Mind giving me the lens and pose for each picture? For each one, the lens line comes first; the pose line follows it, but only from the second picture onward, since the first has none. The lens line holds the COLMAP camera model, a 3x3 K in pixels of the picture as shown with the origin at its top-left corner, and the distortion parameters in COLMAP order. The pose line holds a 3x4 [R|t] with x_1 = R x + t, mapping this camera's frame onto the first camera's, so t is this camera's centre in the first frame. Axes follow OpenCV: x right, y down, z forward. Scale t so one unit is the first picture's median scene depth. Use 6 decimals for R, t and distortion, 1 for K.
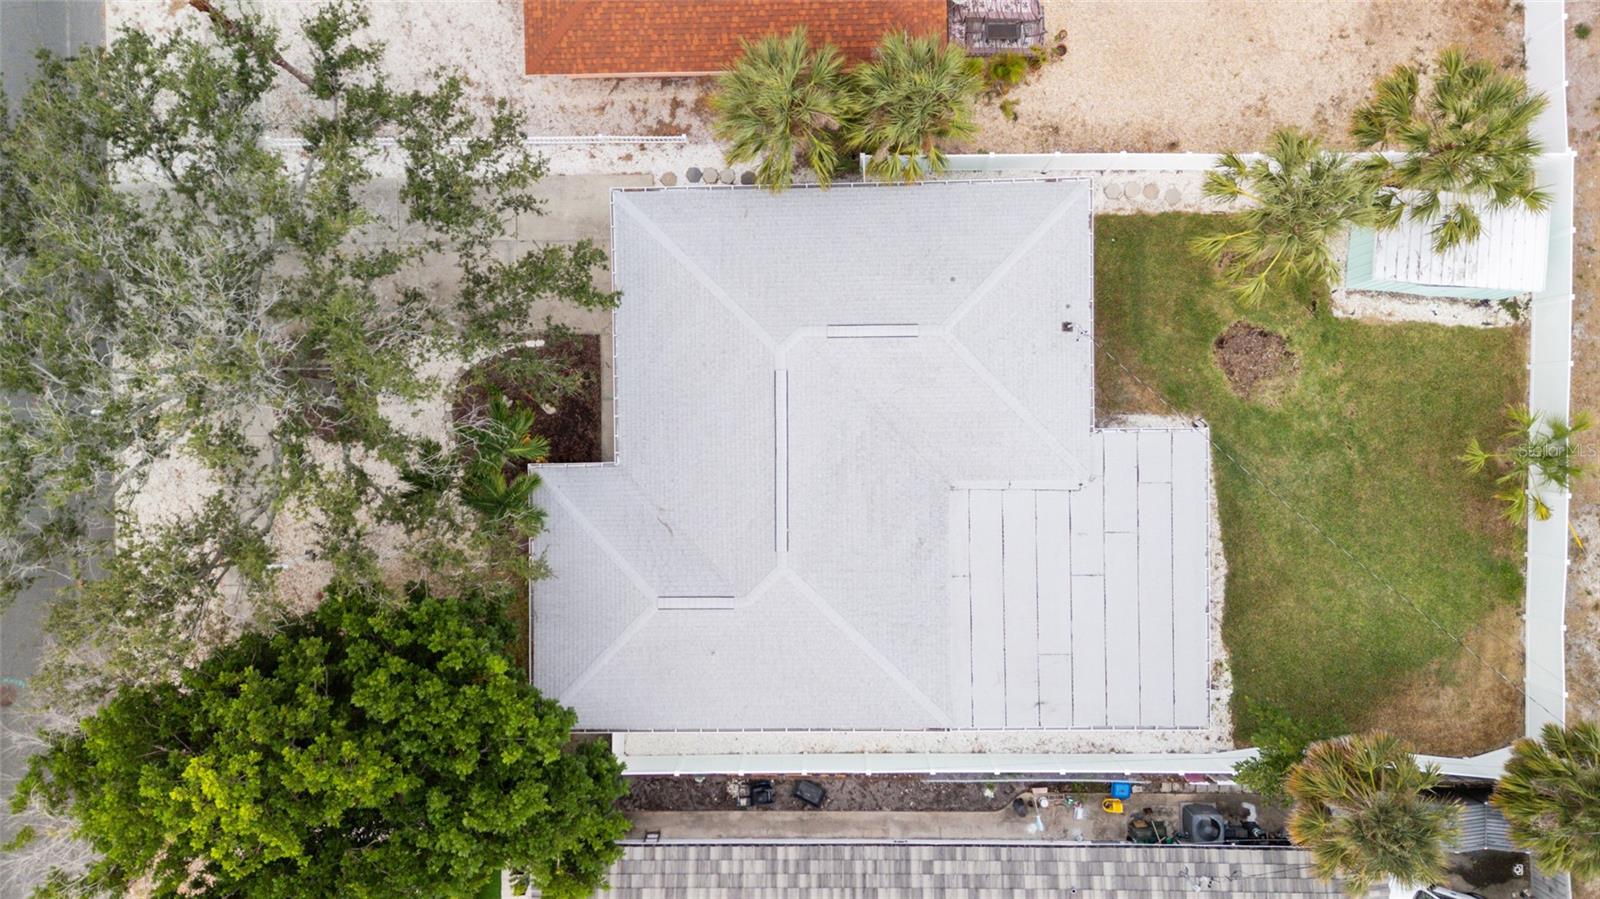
lens RADIAL K [[1166.1, 0, 800.0], [0, 1166.1, 449.5], [0, 0, 1]] dist [0.041264, -0.002674]
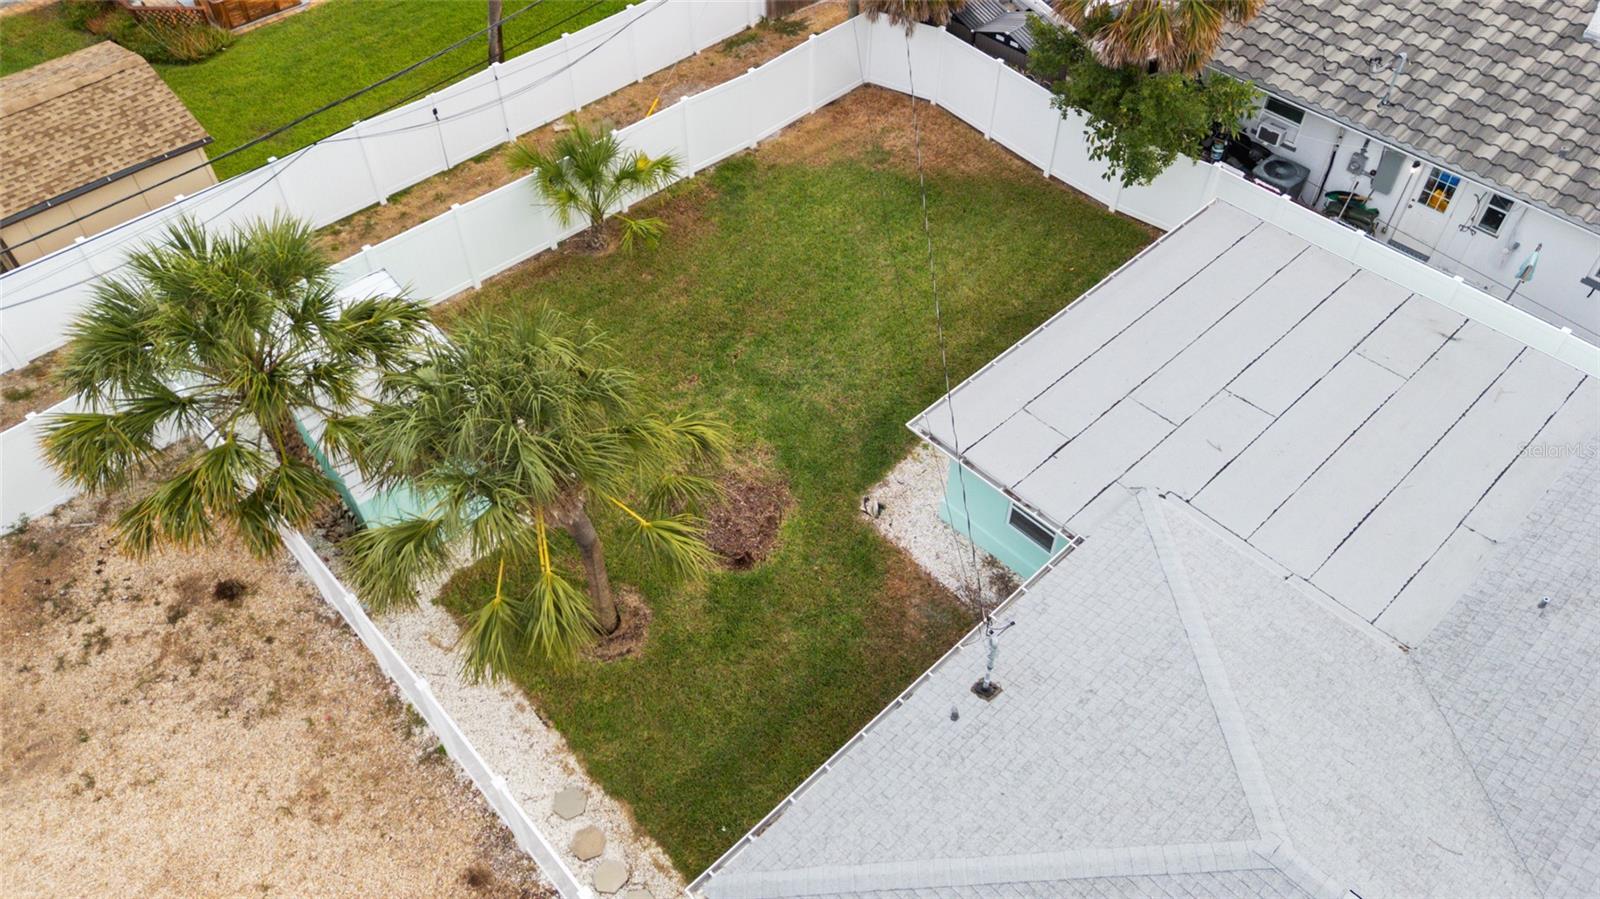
lens RADIAL K [[1166.1, 0, 800.0], [0, 1166.1, 449.5], [0, 0, 1]] dist [0.041264, -0.002674]
pose [[-0.685857, -0.526051, 0.502863, 0.095969], [0.727556, -0.511036, 0.457716, -0.292867], [0.016199, 0.679788, 0.733230, 0.569519]]
